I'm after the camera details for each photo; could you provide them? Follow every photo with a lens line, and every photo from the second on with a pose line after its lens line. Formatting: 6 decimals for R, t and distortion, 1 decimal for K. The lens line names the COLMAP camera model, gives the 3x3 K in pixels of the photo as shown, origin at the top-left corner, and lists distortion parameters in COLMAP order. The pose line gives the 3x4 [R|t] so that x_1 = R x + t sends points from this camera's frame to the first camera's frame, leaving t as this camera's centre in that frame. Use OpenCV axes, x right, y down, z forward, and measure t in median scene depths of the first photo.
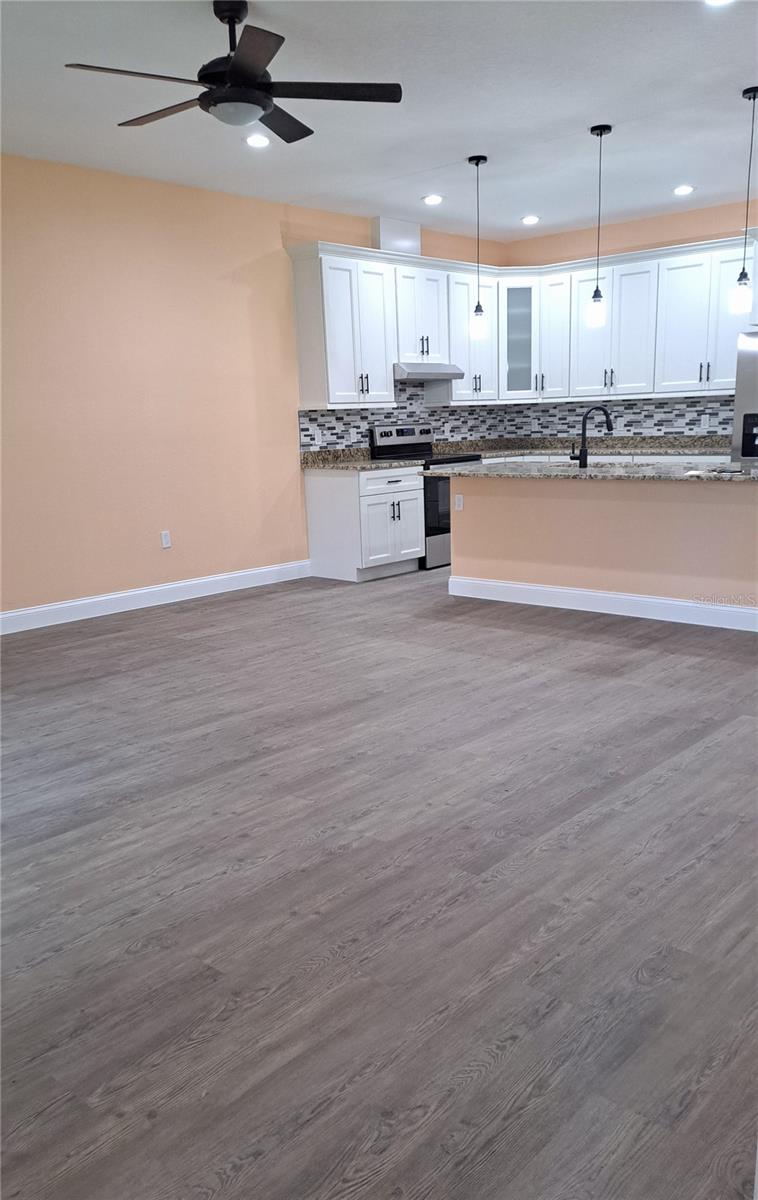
lens RADIAL K [[977.6, 0, 408.6], [0, 977.6, 640.7], [0, 0, 1]] dist [0.112223, -0.008955]
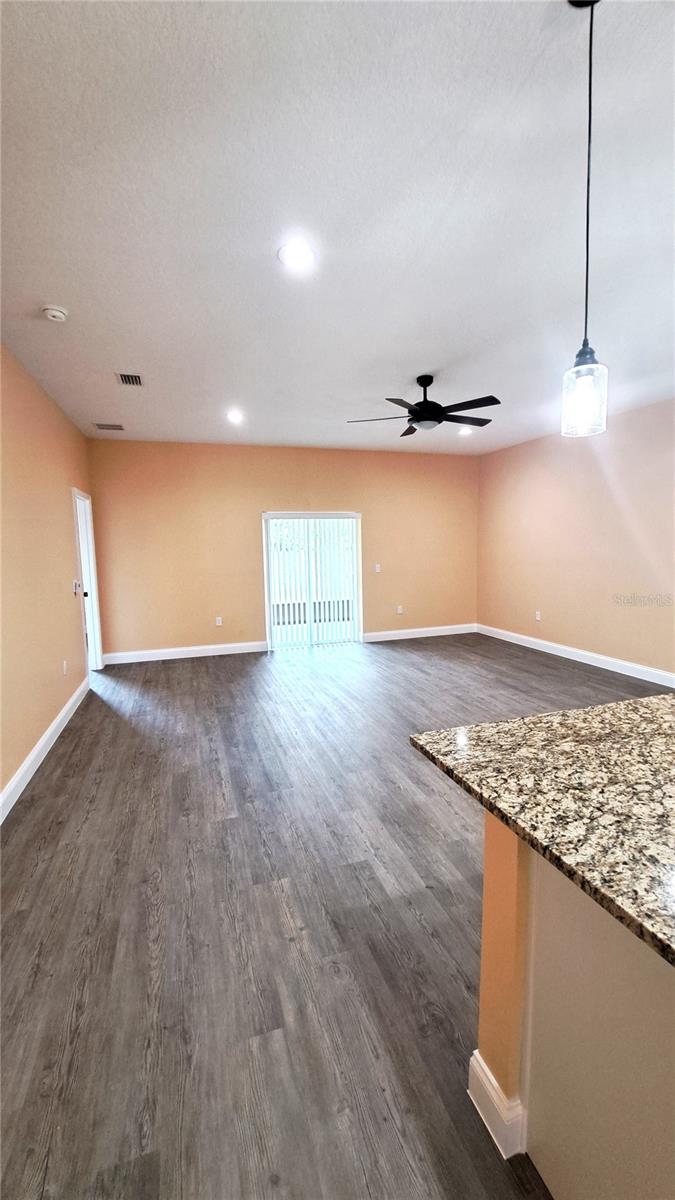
lens RADIAL K [[475.8, 0, 339.8], [0, 475.8, 594.5], [0, 0, 1]] dist [-0.013542, -0.001840]
pose [[-0.511082, 0.130647, -0.849545, 0.401953], [-0.161348, 0.956228, 0.244120, -0.199126], [0.844252, 0.261837, -0.467631, 0.702648]]
